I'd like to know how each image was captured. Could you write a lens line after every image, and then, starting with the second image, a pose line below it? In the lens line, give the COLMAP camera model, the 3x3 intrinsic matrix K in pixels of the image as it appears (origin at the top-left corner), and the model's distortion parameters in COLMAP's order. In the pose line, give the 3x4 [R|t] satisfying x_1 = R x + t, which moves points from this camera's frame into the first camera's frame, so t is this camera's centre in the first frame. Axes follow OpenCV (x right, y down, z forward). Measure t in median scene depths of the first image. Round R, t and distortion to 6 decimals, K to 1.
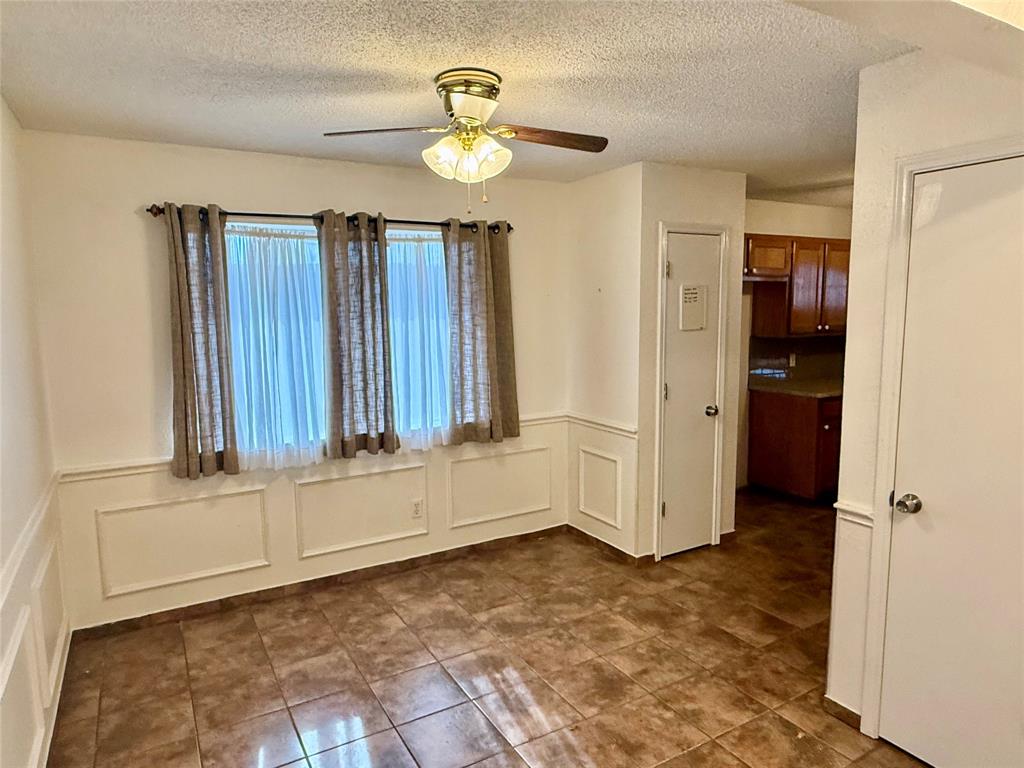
lens RADIAL K [[652.2, 0, 501.0], [0, 652.2, 380.6], [0, 0, 1]] dist [0.000661, 0.000850]
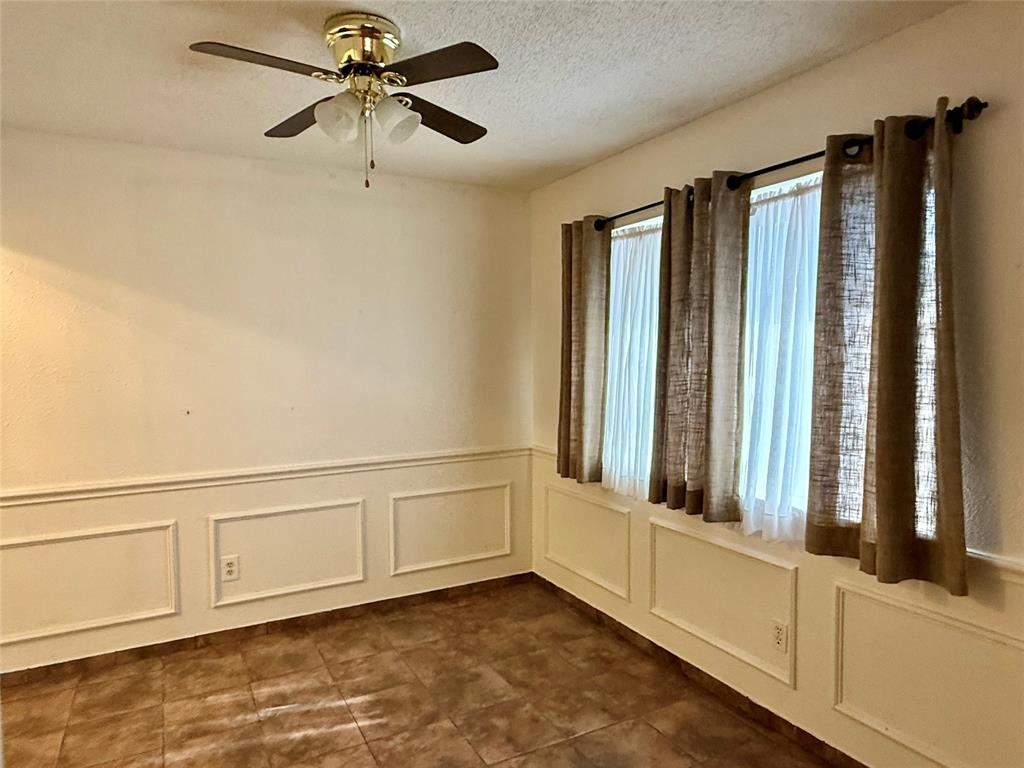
lens RADIAL K [[652.2, 0, 506.3], [0, 652.2, 387.2], [0, 0, 1]] dist [0.000661, 0.000850]
pose [[-0.040708, 0.069200, -0.996772, 0.577985], [-0.106000, 0.991670, 0.073175, -0.062922], [0.993533, 0.108636, -0.033034, 0.905976]]
